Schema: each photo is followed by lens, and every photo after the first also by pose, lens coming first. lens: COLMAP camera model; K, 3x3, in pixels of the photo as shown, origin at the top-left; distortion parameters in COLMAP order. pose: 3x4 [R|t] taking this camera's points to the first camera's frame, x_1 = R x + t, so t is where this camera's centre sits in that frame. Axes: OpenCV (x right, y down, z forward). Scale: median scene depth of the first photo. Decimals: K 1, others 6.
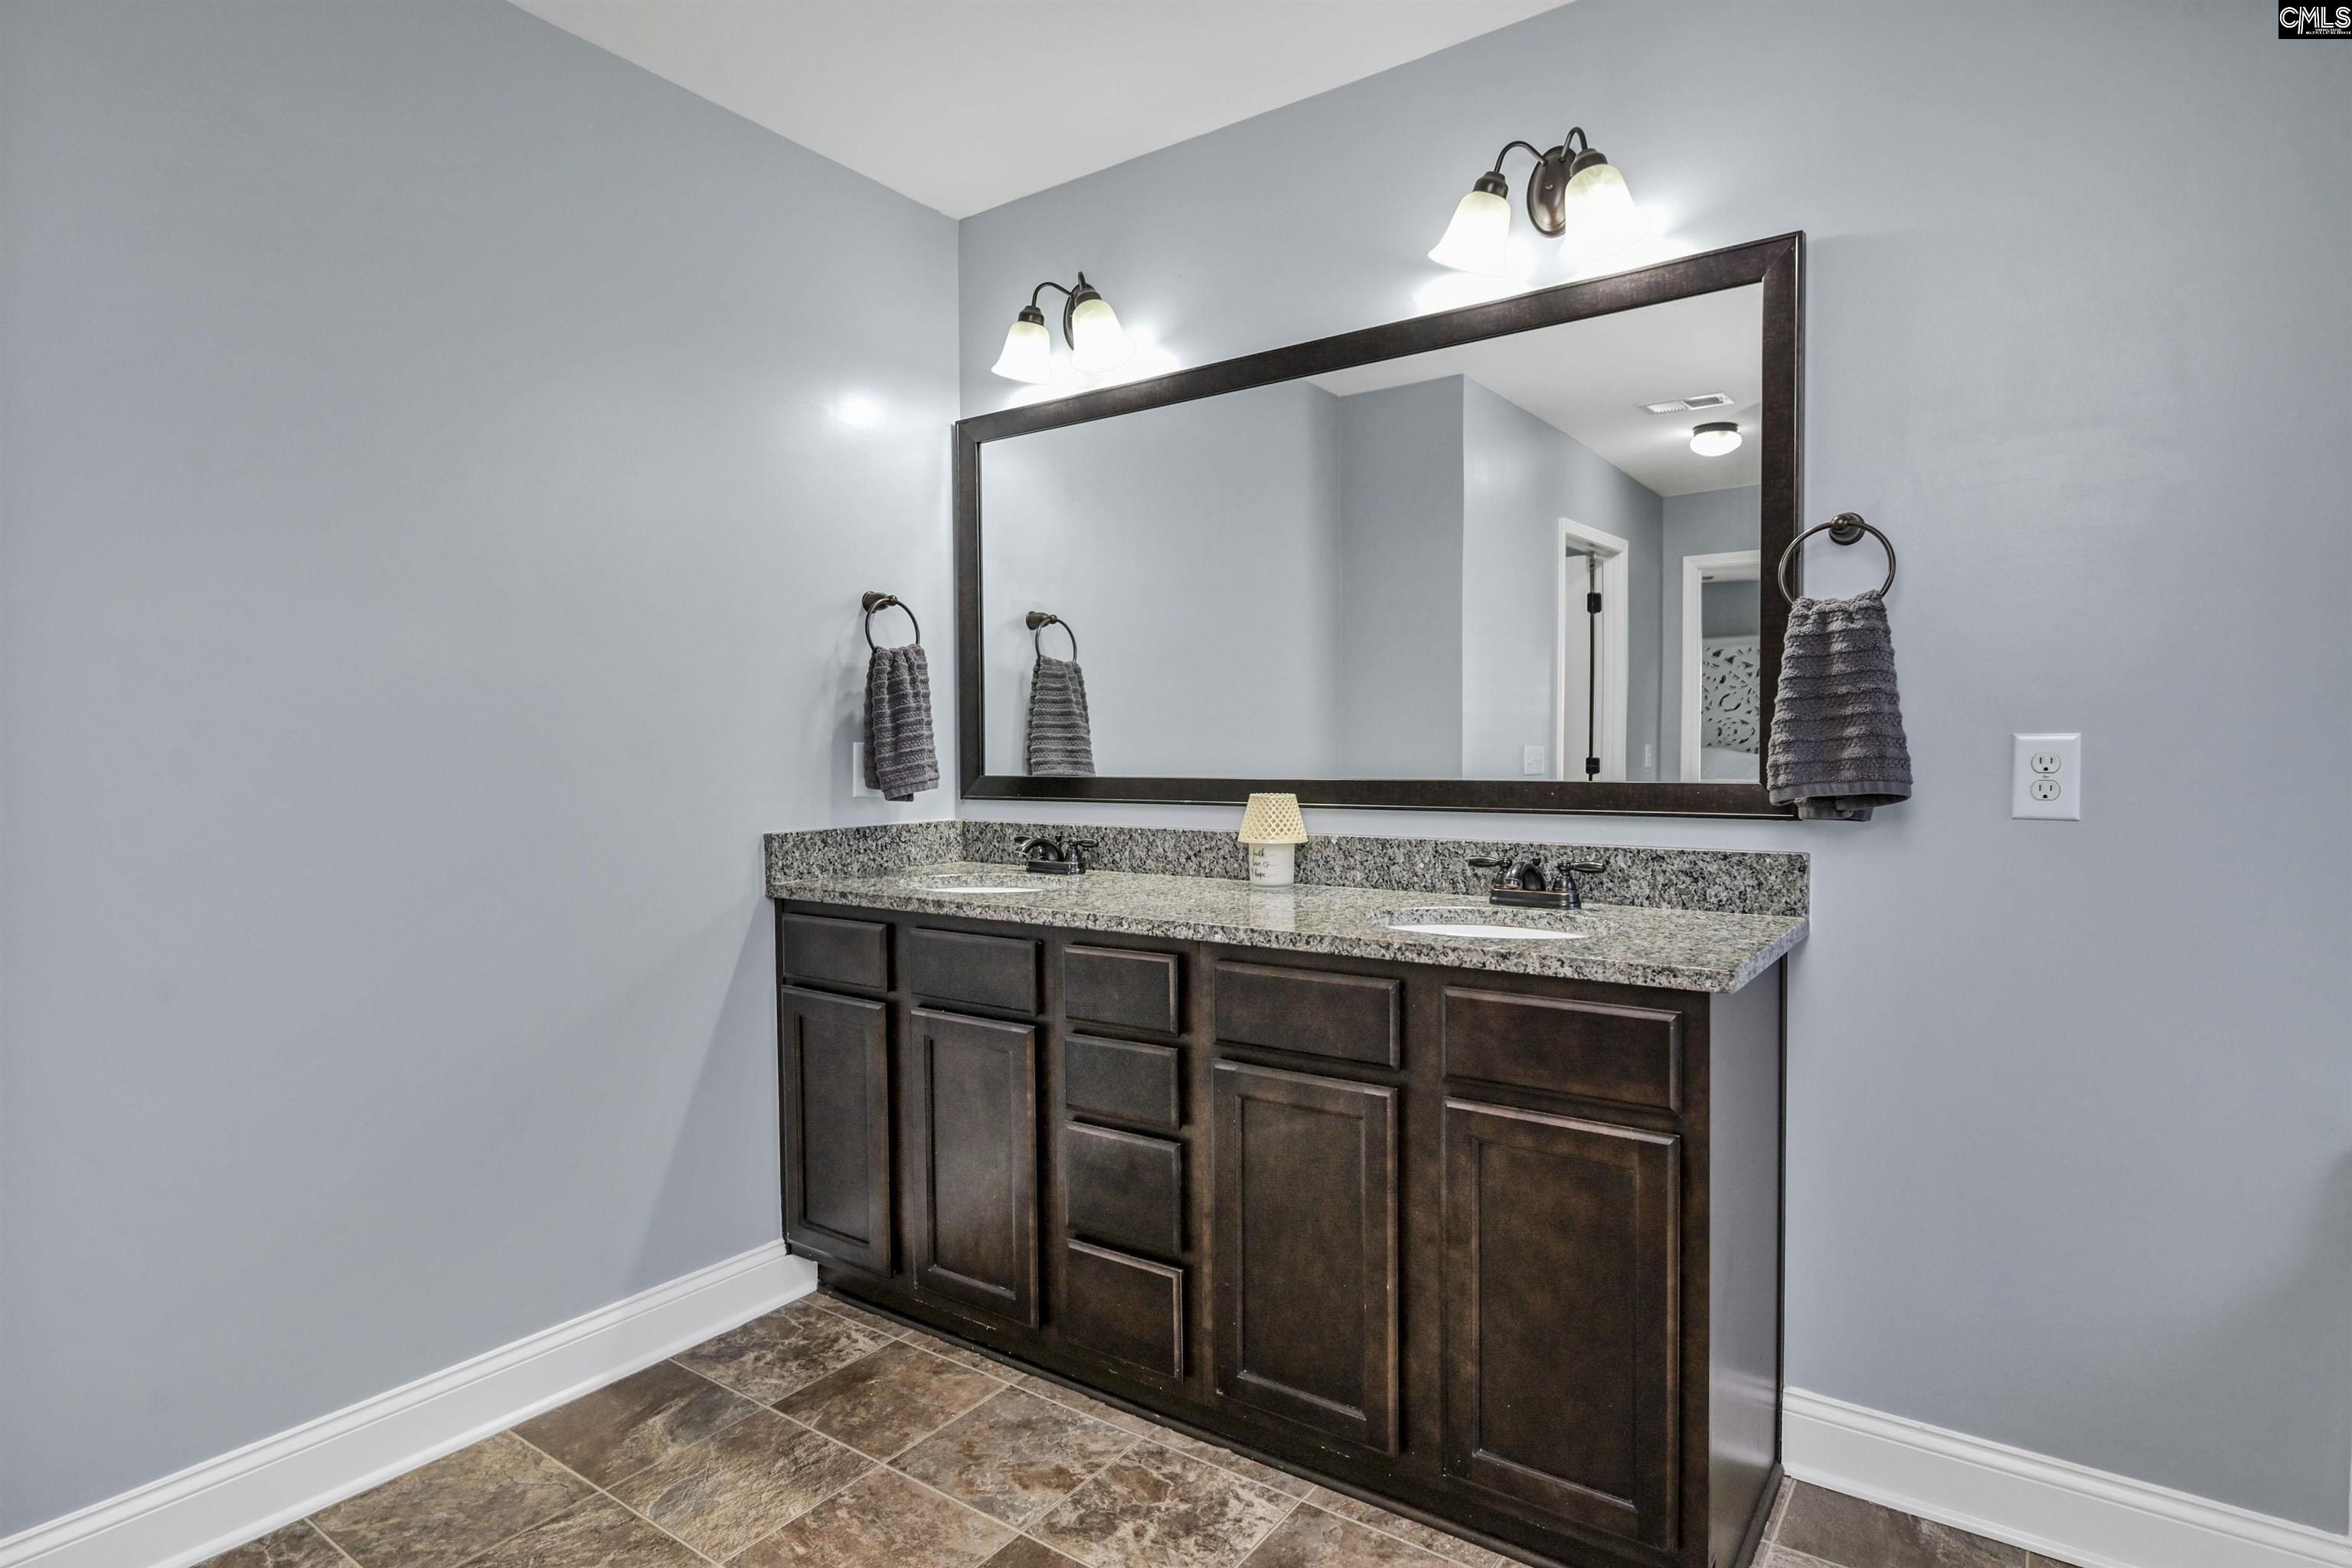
lens RADIAL K [[1213.5, 0, 1175.7], [0, 1213.5, 805.7], [0, 0, 1]] dist [0.006274, -0.008164]
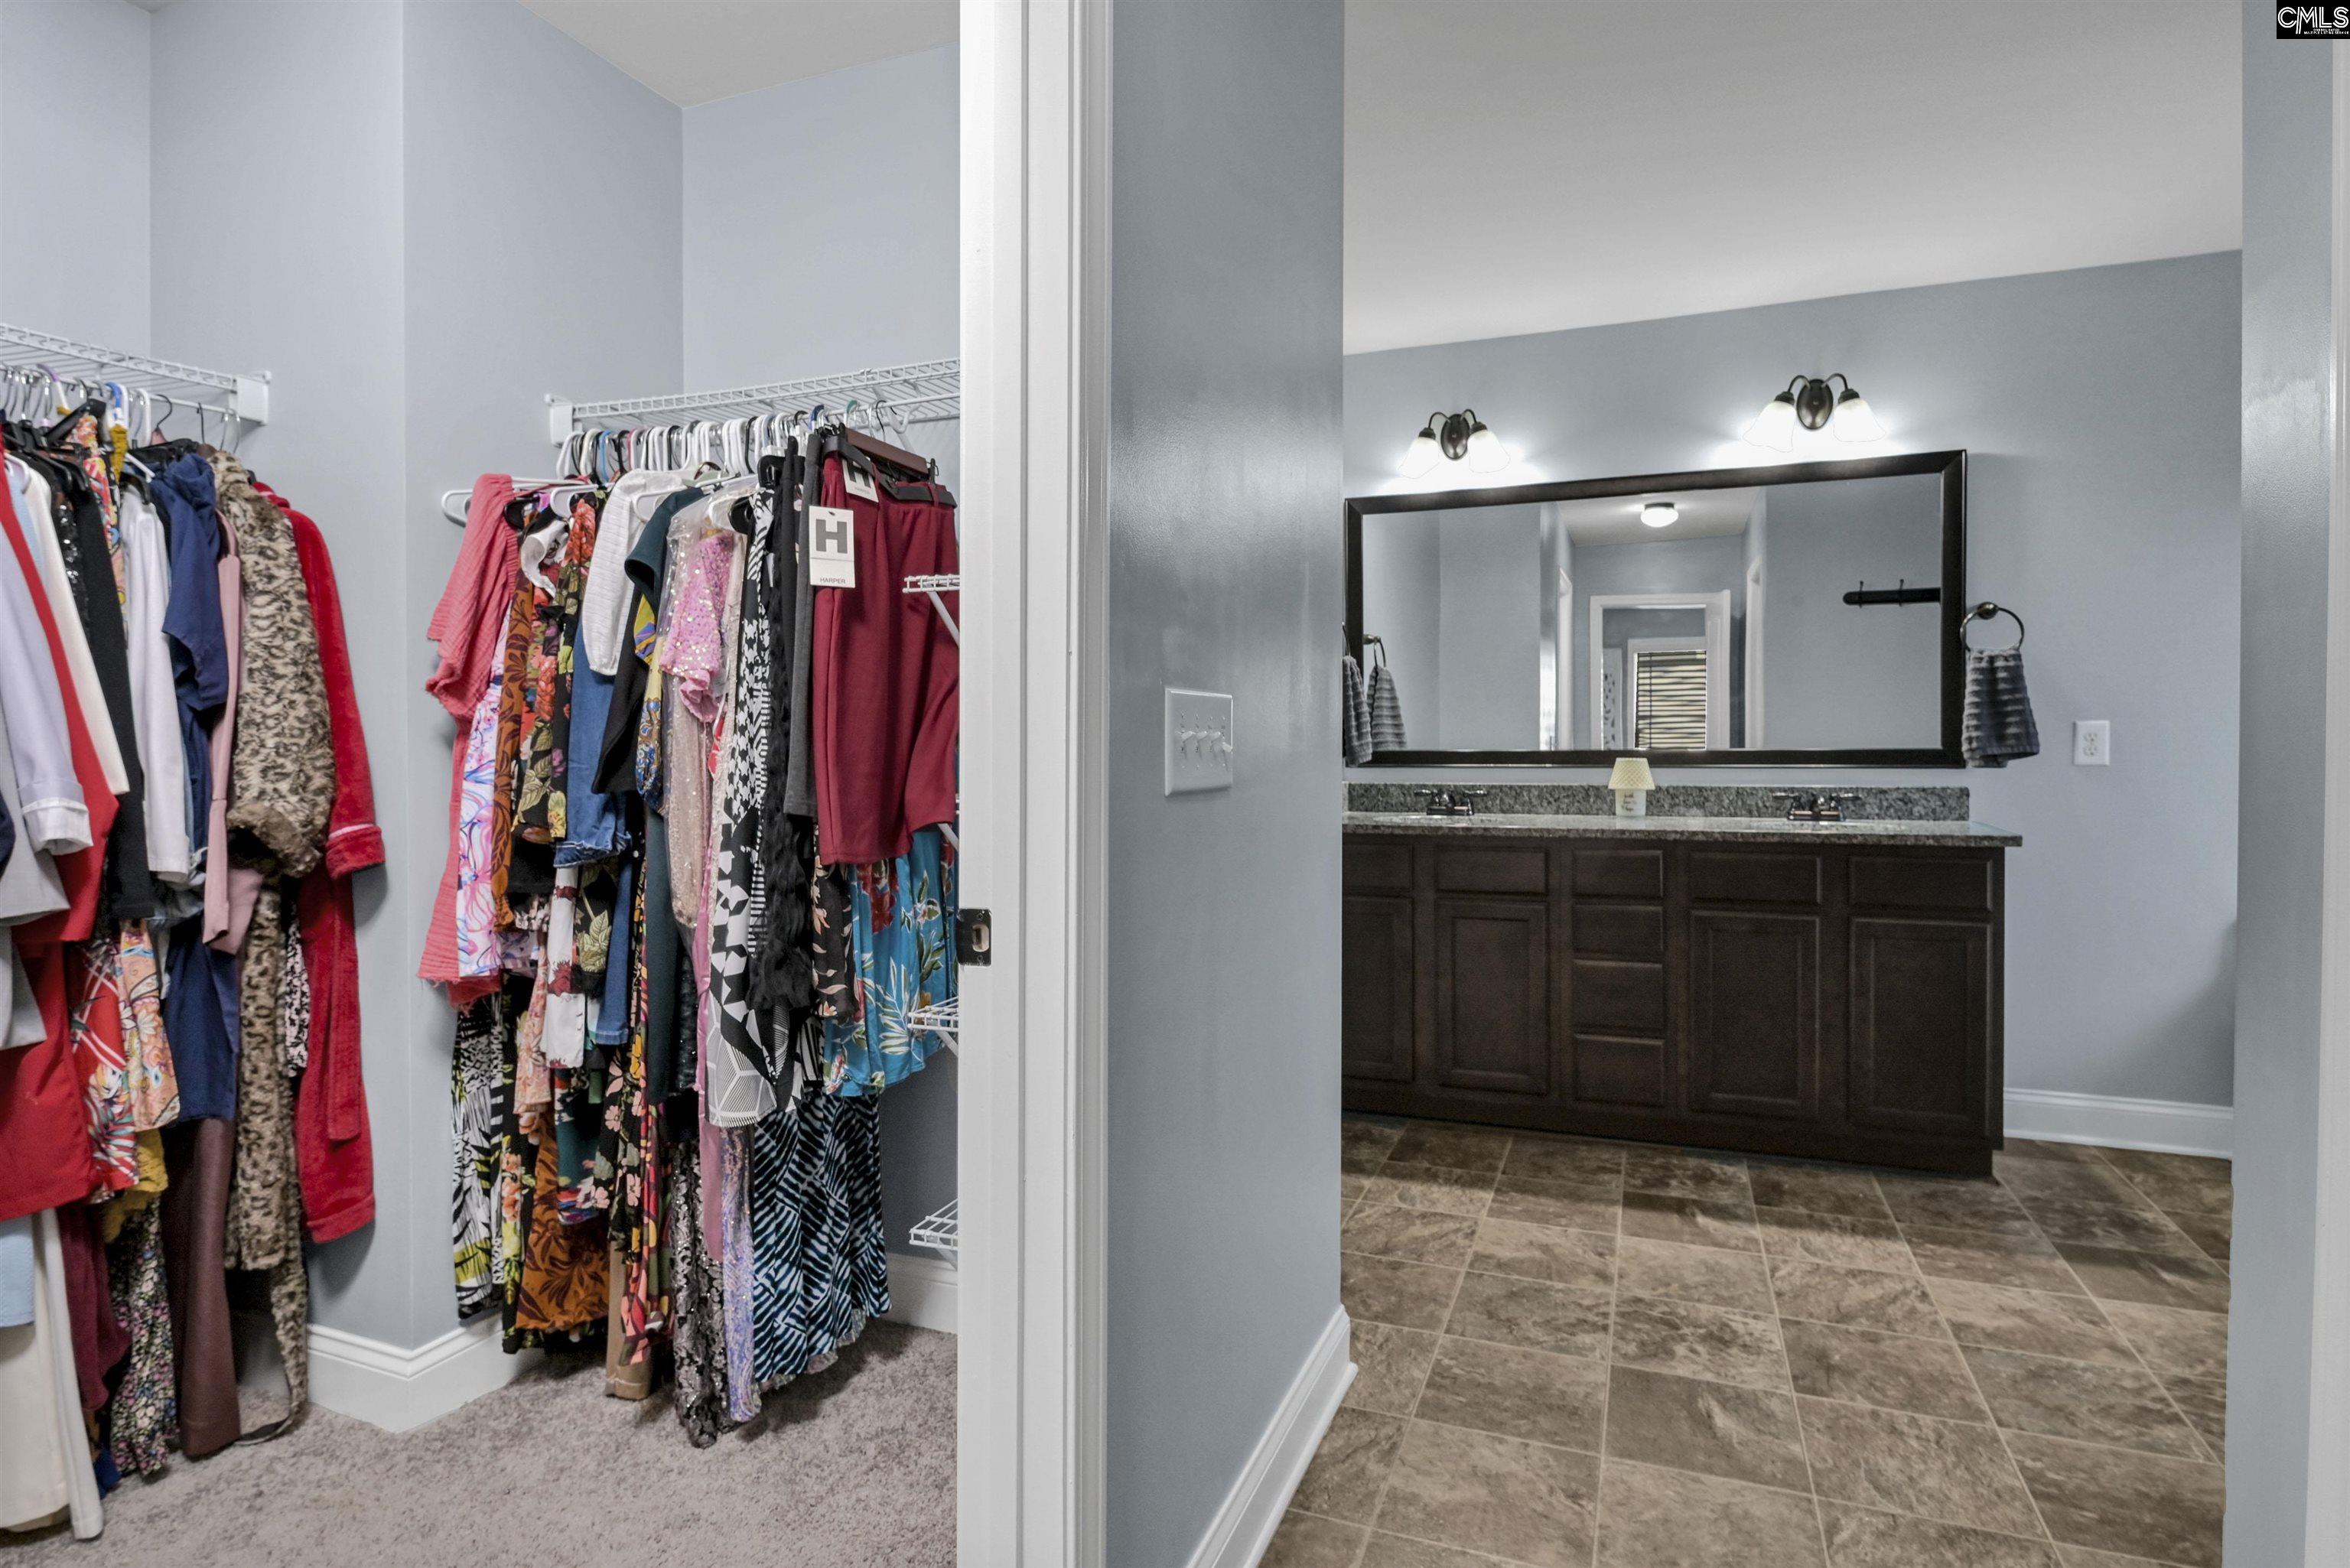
lens RADIAL K [[1212.4, 0, 1187.0], [0, 1212.4, 785.1], [0, 0, 1]] dist [0.006274, -0.008164]
pose [[0.965768, -0.005101, 0.259359, -1.093693], [0.009542, 0.999829, -0.015866, 0.054630], [-0.259234, 0.017798, 0.965651, -0.459219]]
